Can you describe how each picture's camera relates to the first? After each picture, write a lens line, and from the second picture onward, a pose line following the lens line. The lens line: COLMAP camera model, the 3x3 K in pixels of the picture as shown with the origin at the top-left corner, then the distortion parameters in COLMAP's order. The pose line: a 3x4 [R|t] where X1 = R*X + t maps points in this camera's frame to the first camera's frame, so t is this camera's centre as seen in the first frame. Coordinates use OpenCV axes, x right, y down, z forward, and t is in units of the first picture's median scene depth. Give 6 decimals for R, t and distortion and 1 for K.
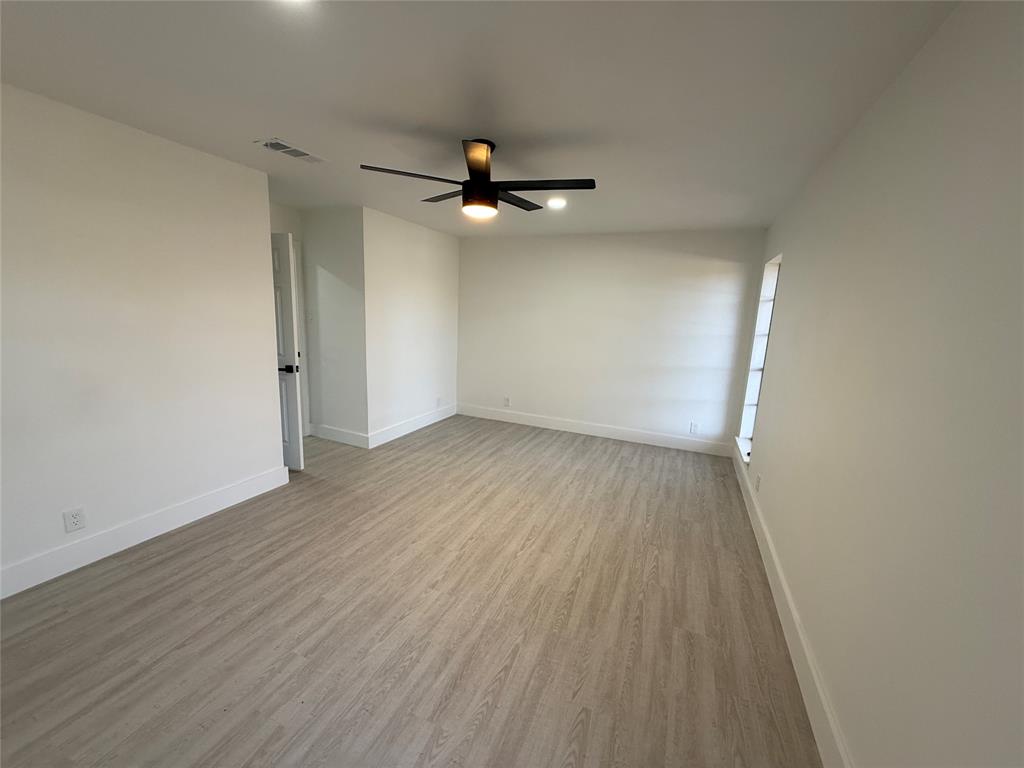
lens RADIAL K [[408.7, 0, 512.4], [0, 408.7, 382.5], [0, 0, 1]] dist [-0.001006, -0.000083]
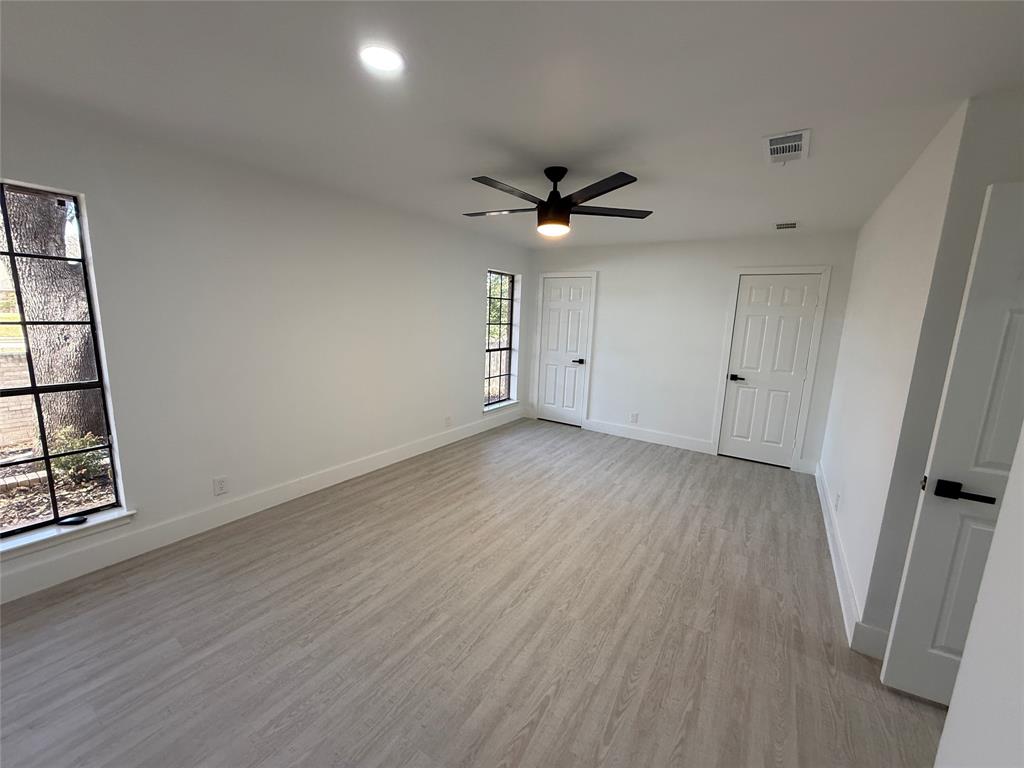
lens RADIAL K [[408.7, 0, 511.7], [0, 408.7, 386.8], [0, 0, 1]] dist [-0.001006, -0.000083]
pose [[-0.981389, -0.109363, 0.157845, -0.175206], [-0.047926, 0.935464, 0.350156, -0.371822], [-0.185952, 0.336075, -0.923296, 2.003883]]
